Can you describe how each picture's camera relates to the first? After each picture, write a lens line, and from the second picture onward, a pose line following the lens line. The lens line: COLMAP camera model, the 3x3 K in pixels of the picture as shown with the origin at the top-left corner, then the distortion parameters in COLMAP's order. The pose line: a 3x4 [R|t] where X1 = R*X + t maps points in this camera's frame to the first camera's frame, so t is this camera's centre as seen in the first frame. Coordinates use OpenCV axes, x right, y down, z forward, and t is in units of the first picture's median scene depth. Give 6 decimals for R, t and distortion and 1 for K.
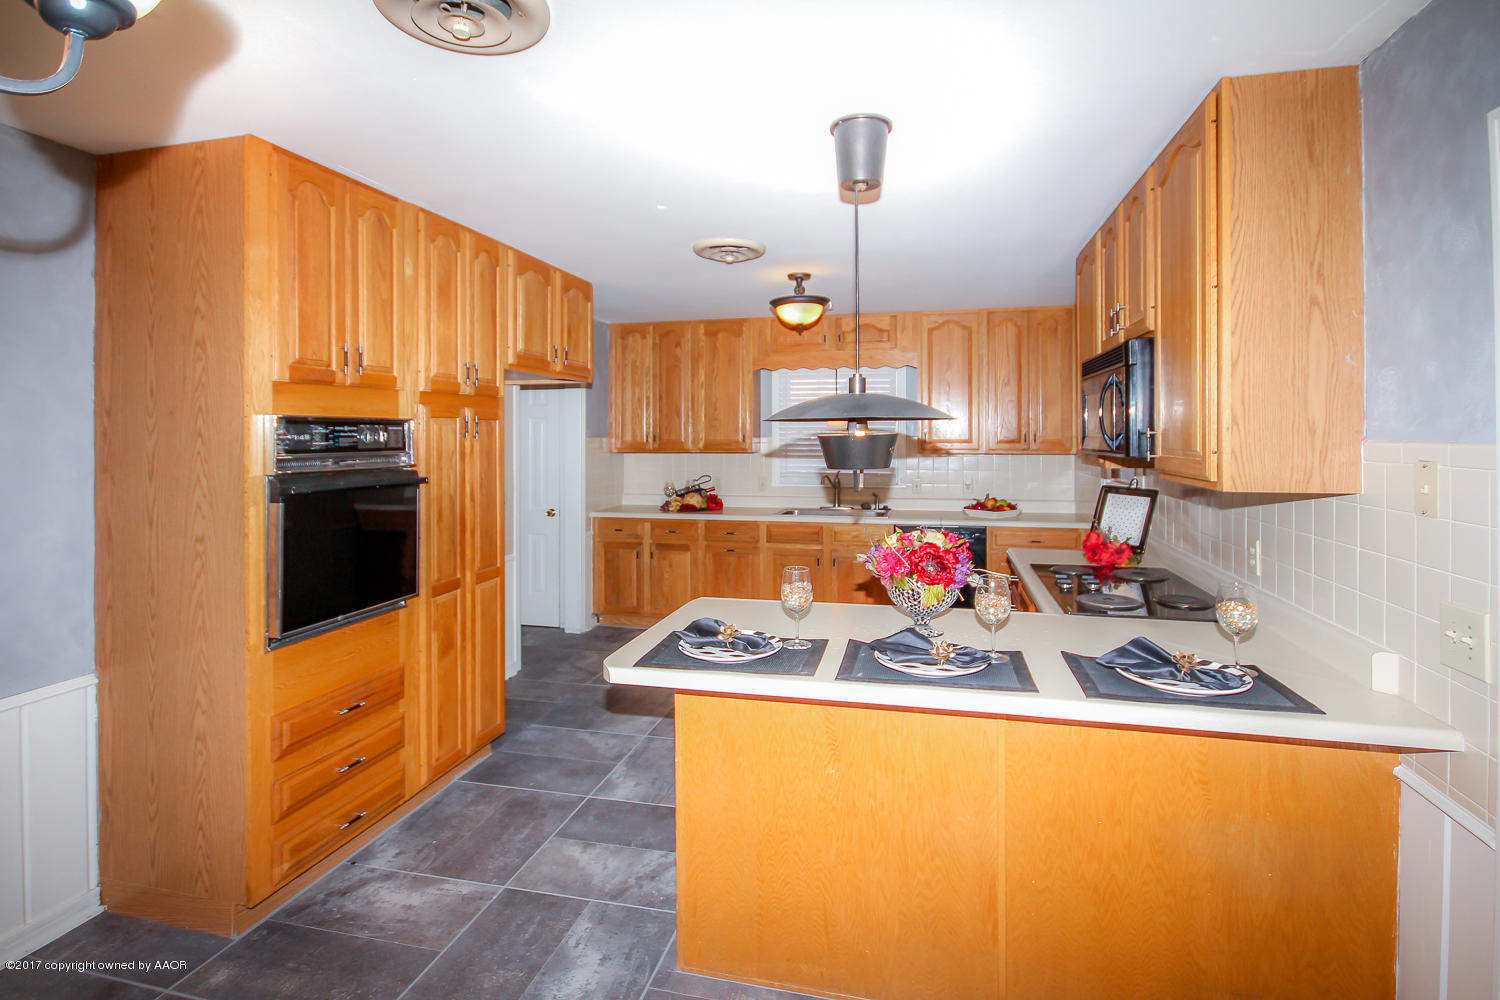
lens RADIAL K [[740.3, 0, 755.2], [0, 740.3, 435.8], [0, 0, 1]] dist [-0.000748, 0.002425]
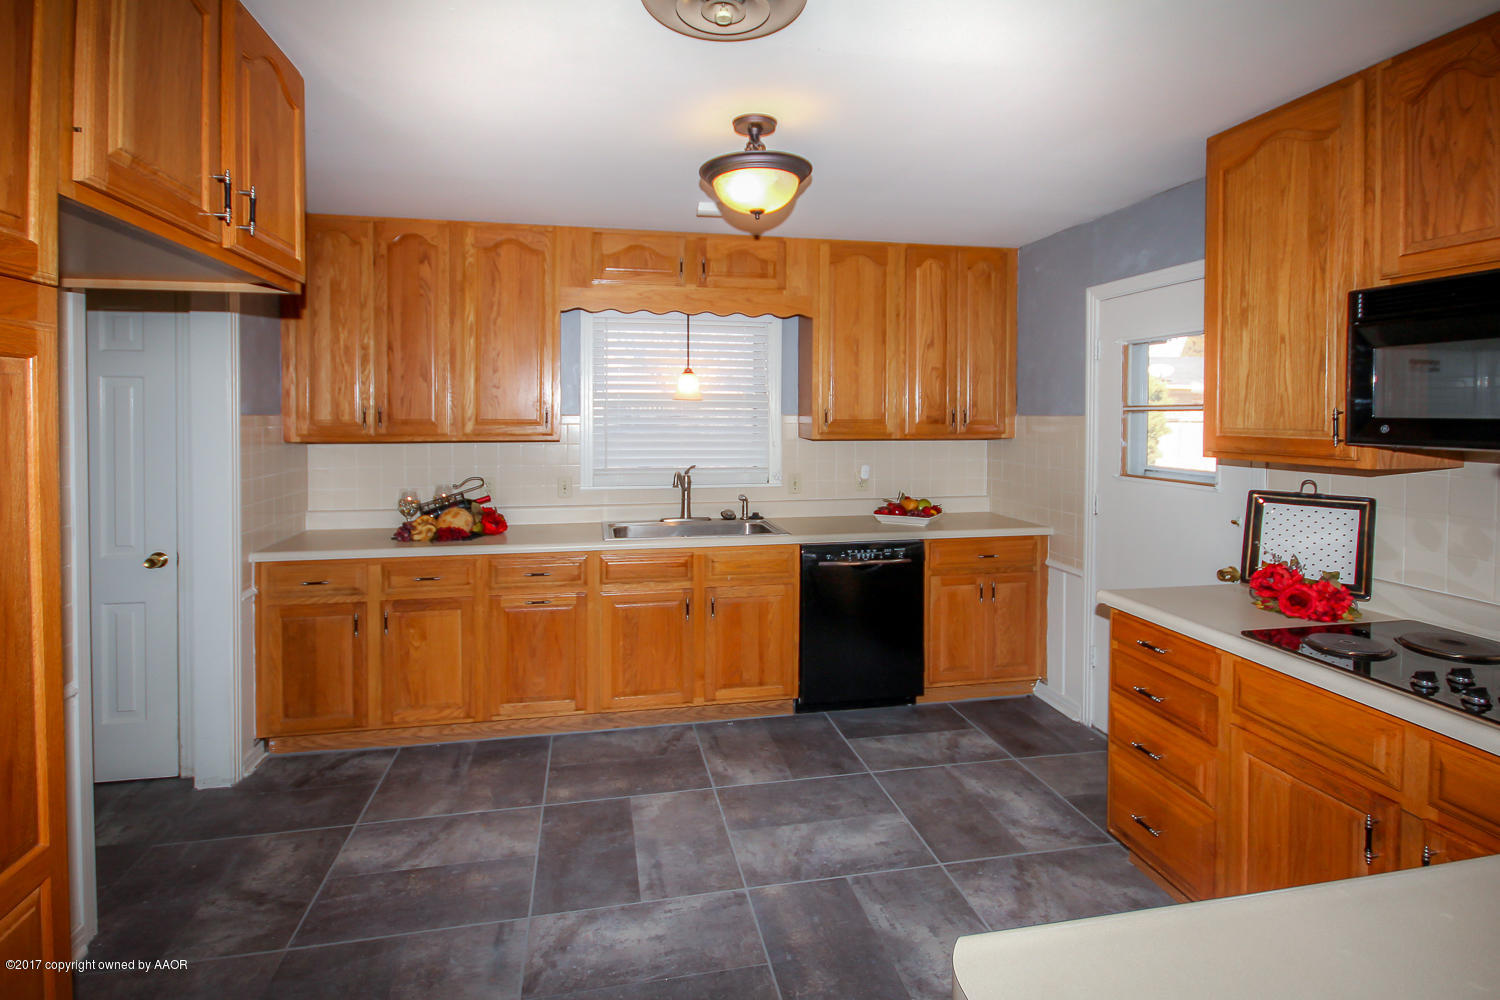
lens RADIAL K [[740.3, 0, 764.8], [0, 740.3, 426.7], [0, 0, 1]] dist [-0.000748, 0.002425]
pose [[0.895483, -0.003508, 0.445082, -0.133411], [-0.003882, 0.999869, 0.015691, 0.000855], [-0.445079, -0.015778, 0.895352, 0.369072]]
